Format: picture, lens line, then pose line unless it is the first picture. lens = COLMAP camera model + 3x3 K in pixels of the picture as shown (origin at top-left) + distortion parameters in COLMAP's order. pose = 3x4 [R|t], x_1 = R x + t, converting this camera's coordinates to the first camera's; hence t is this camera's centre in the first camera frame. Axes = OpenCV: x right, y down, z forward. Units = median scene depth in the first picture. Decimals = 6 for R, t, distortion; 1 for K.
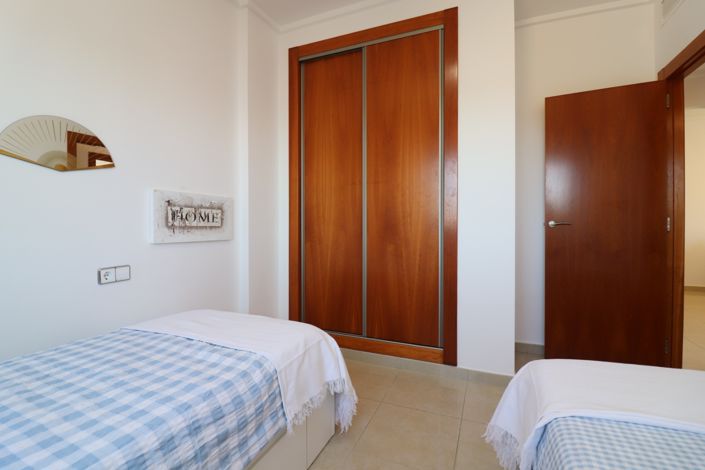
lens RADIAL K [[328.8, 0, 352.1], [0, 328.8, 232.2], [0, 0, 1]] dist [-0.020475, -0.002565]
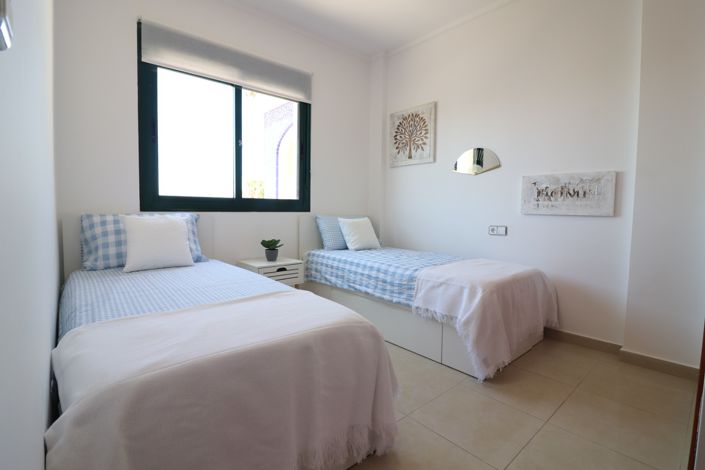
lens RADIAL K [[328.8, 0, 352.5], [0, 328.8, 233.0], [0, 0, 1]] dist [-0.020475, -0.002565]
pose [[-0.437674, 0.062087, -0.896987, 1.016850], [-0.032867, 0.995842, 0.084967, 0.021365], [0.898533, 0.066669, -0.433814, 0.946270]]
